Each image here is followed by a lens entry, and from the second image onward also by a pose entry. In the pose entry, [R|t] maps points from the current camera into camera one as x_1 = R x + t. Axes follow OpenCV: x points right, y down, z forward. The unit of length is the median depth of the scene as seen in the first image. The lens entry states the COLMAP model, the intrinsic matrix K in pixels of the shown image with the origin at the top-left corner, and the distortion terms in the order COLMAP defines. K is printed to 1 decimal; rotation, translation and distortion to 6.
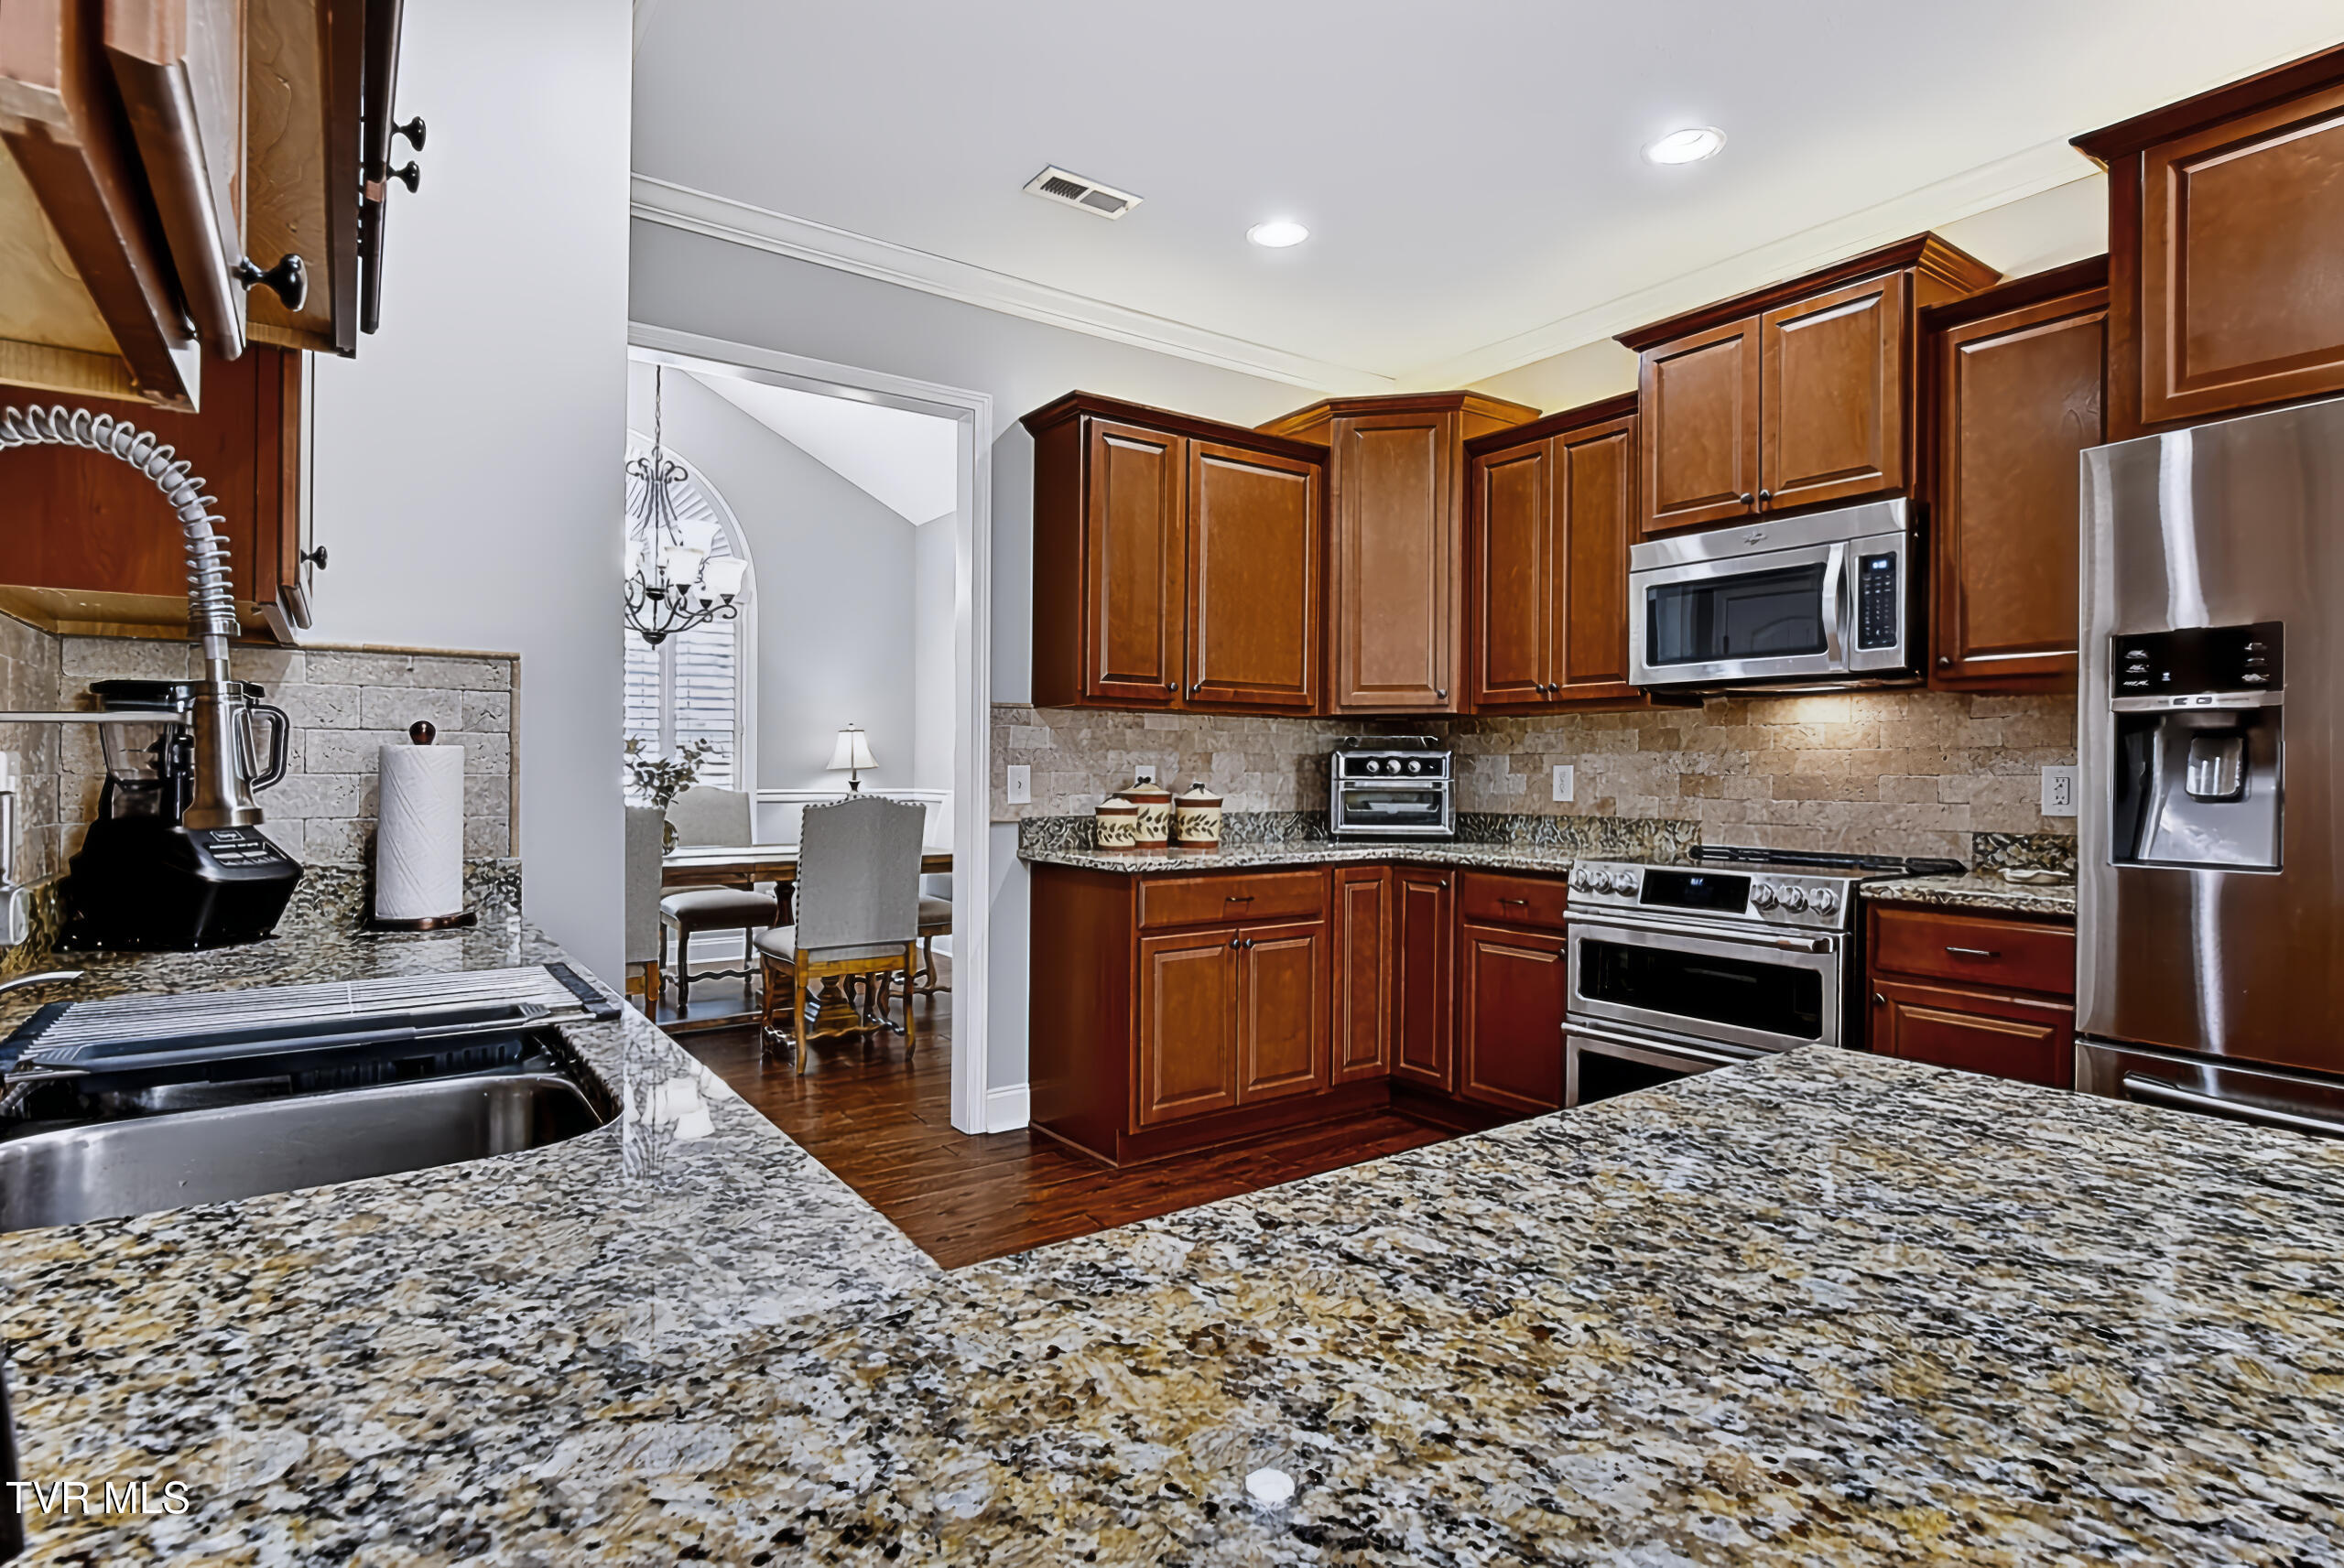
lens RADIAL K [[1180.3, 0, 1165.1], [0, 1180.3, 775.0], [0, 0, 1]] dist [-0.004934, -0.000193]
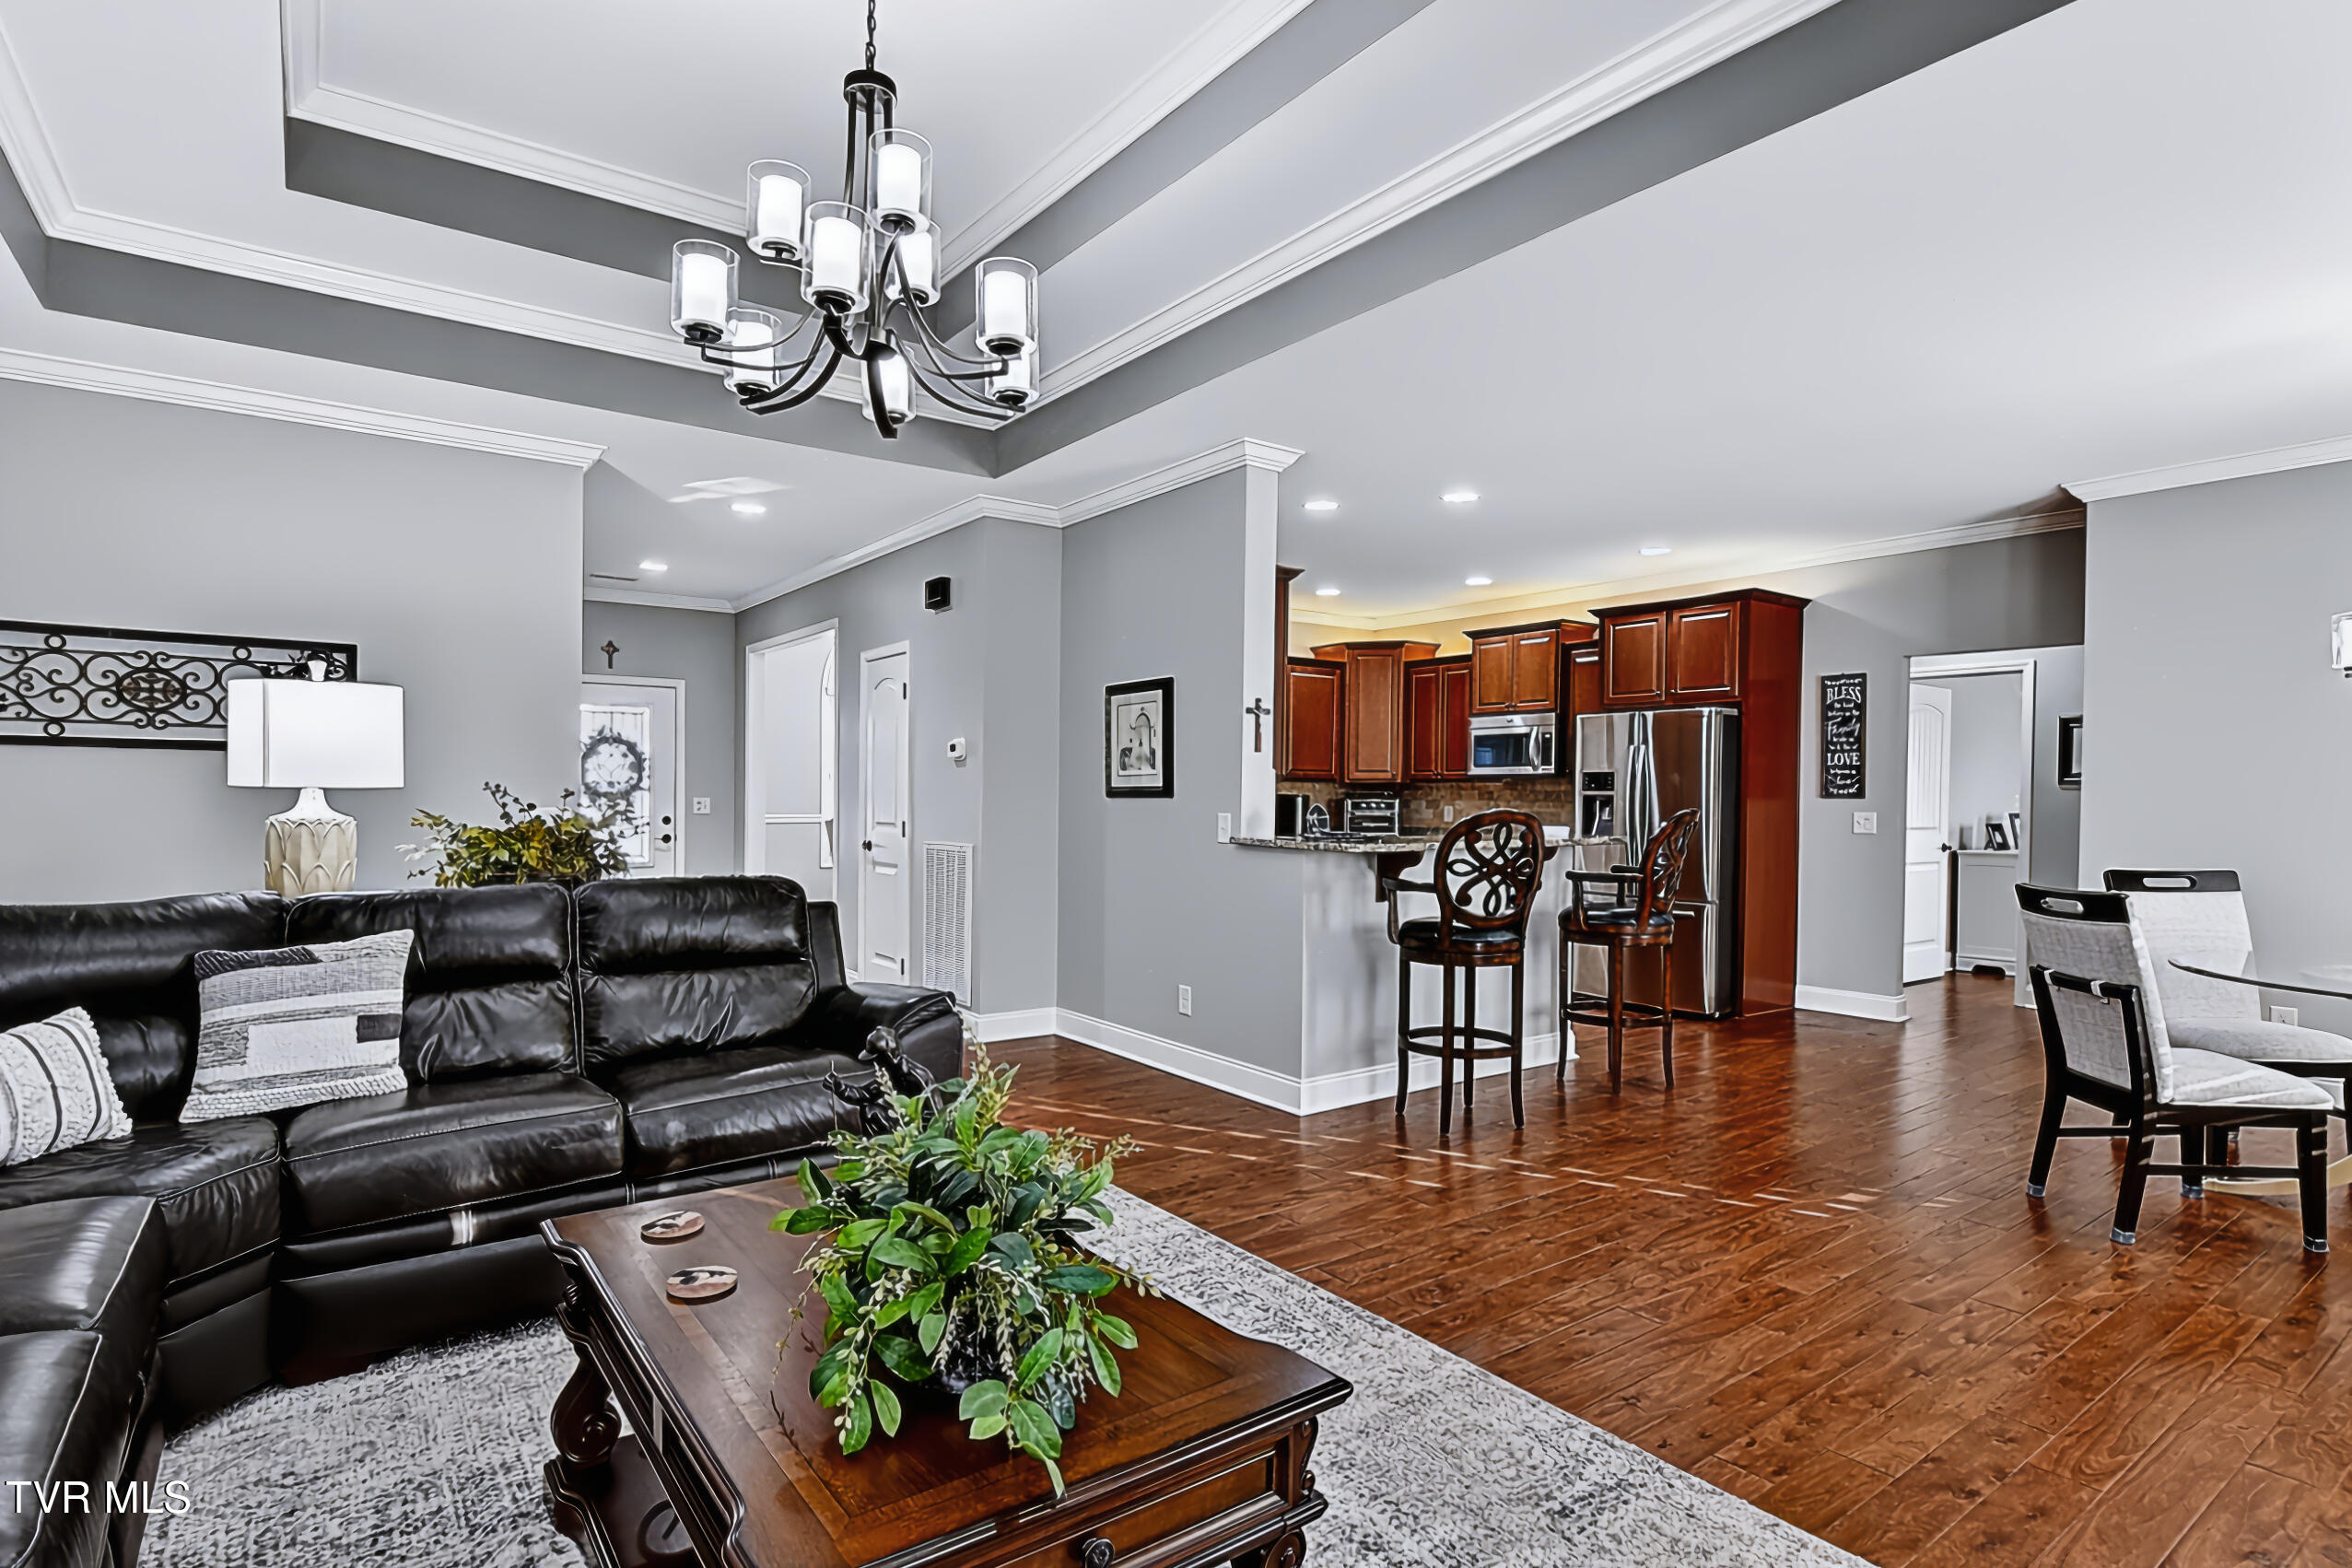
lens RADIAL K [[1176.7, 0, 1175.8], [0, 1176.7, 809.0], [0, 0, 1]] dist [-0.002021, -0.000132]
pose [[0.999658, -0.001451, 0.026110, -0.258830], [0.001193, 0.999950, 0.009888, -0.026120], [-0.026123, -0.009853, 0.999610, -1.323928]]
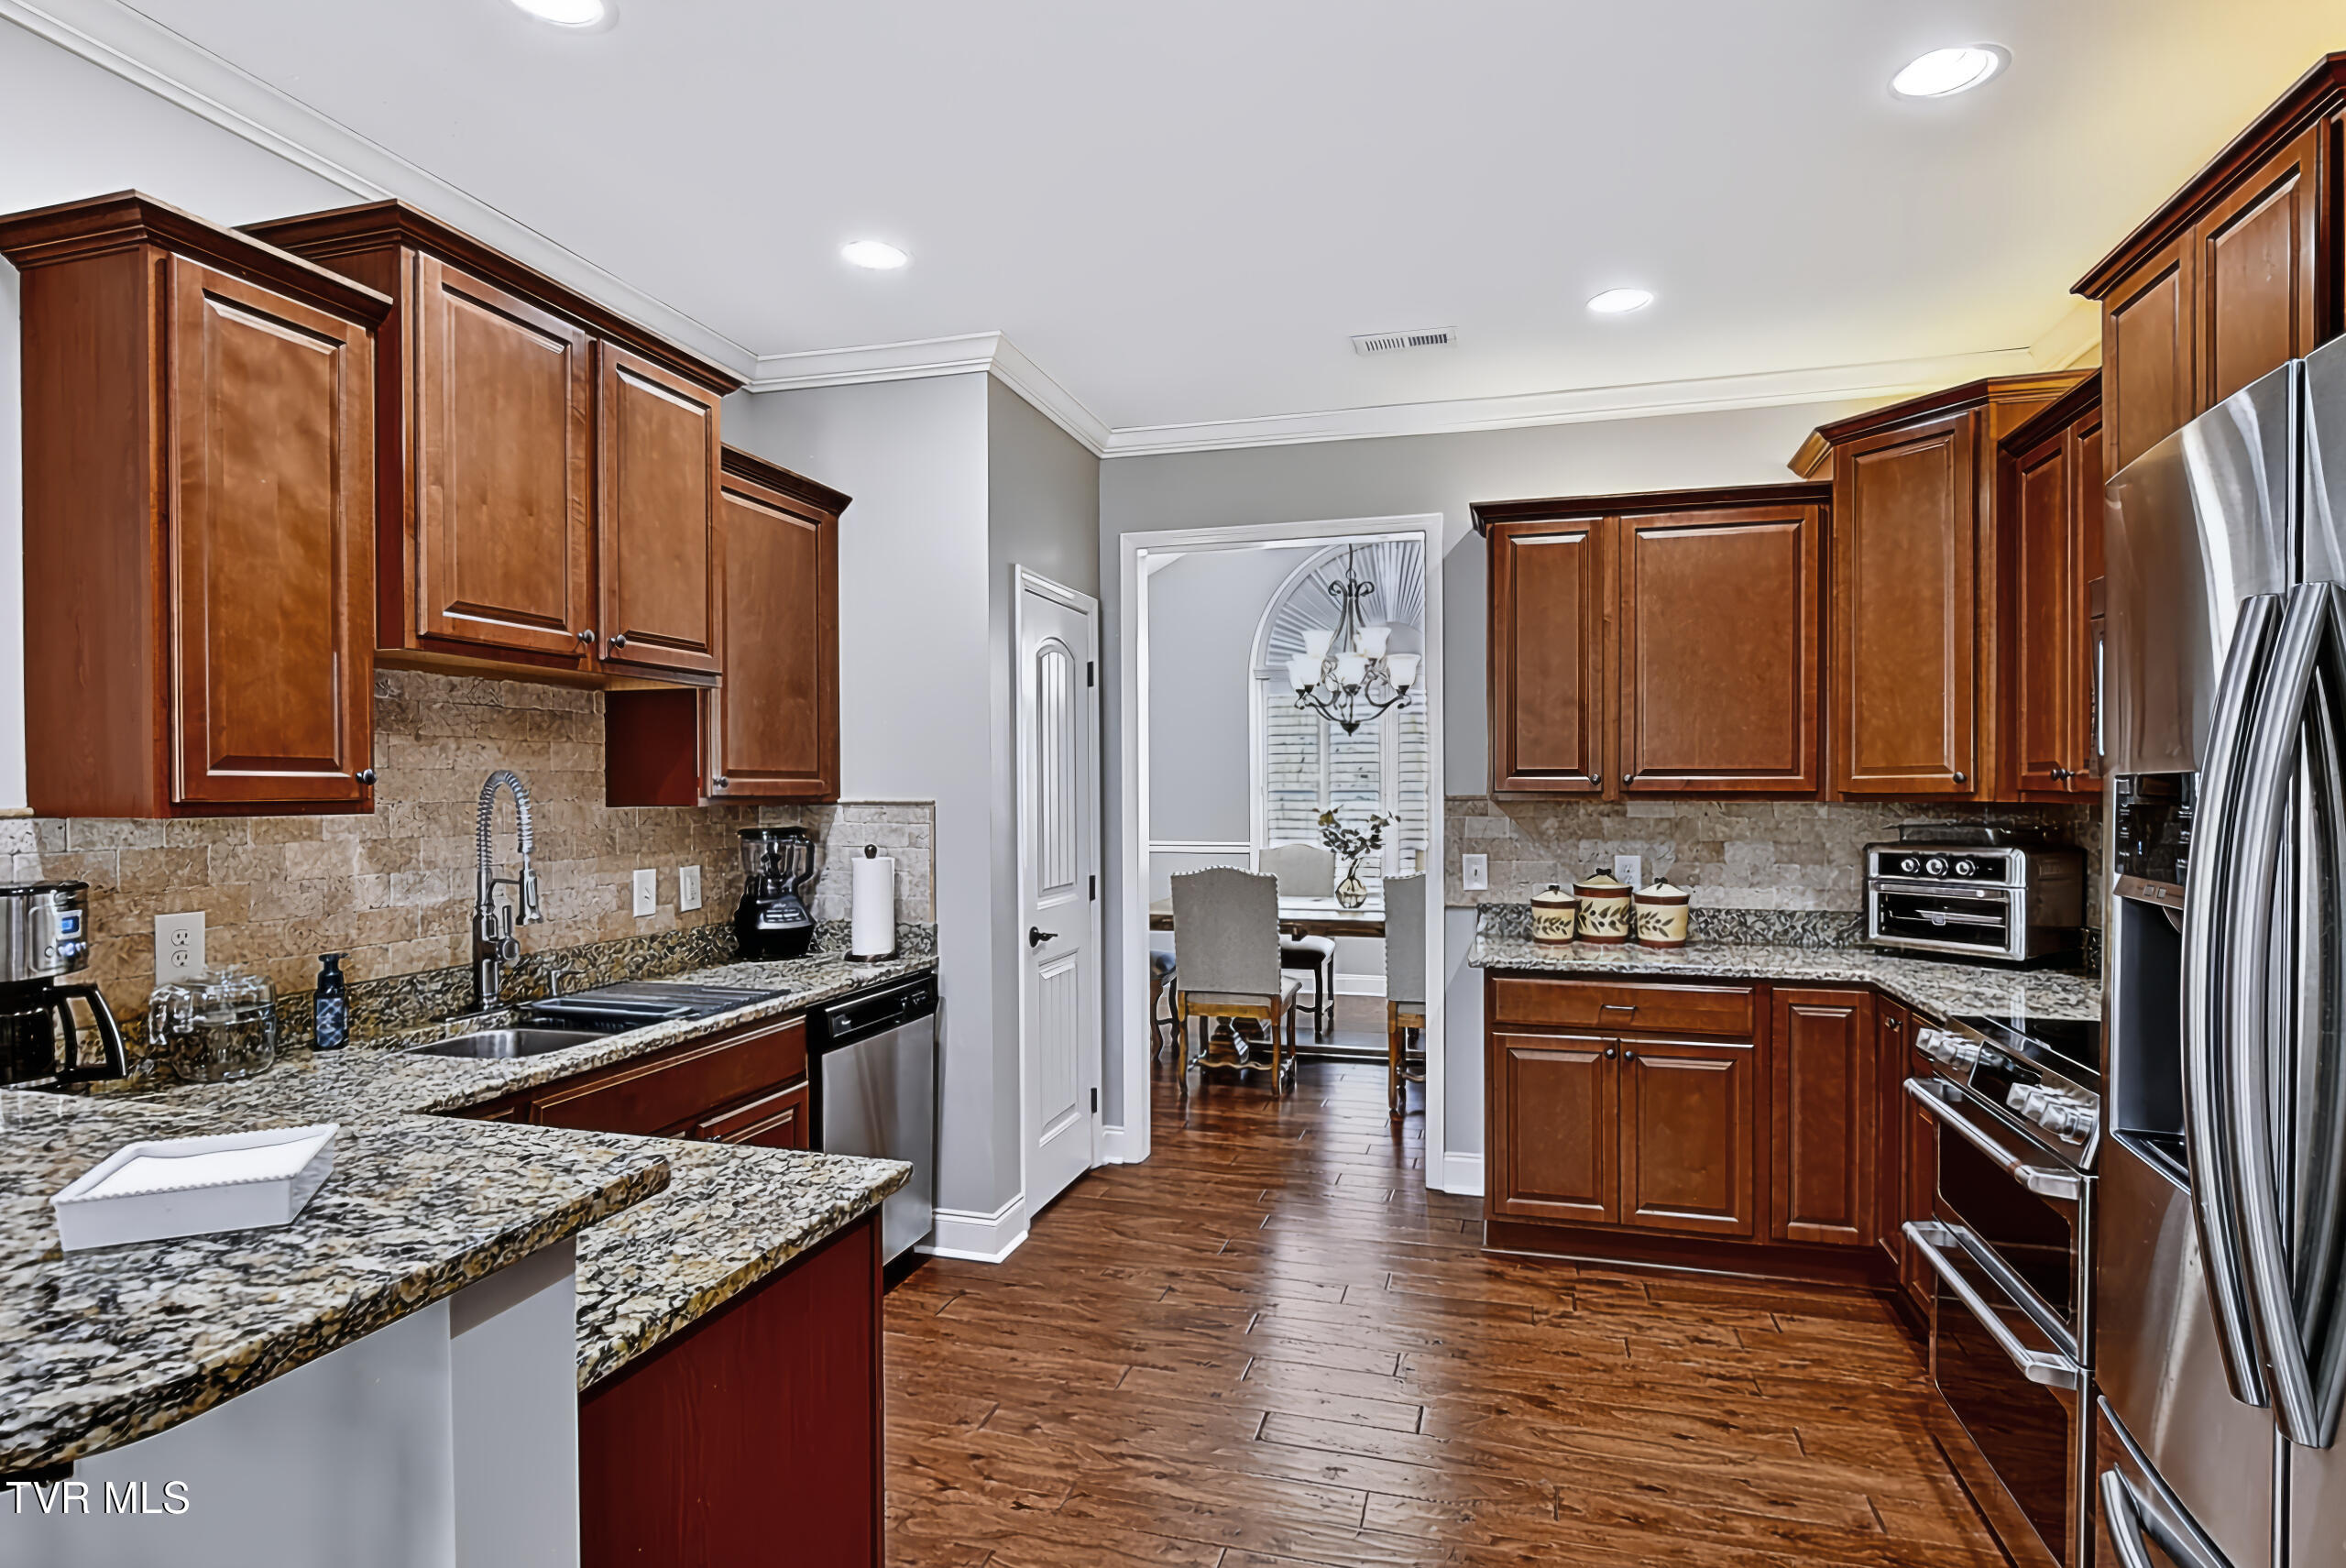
lens RADIAL K [[1211.5, 0, 1170.0], [0, 1211.5, 810.2], [0, 0, 1]] dist [-0.001014, 0.000066]
pose [[0.624172, 0.006784, -0.781258, 0.563142], [0.001812, 0.999947, 0.010131, -0.059851], [0.781285, -0.007739, 0.624127, 0.107454]]
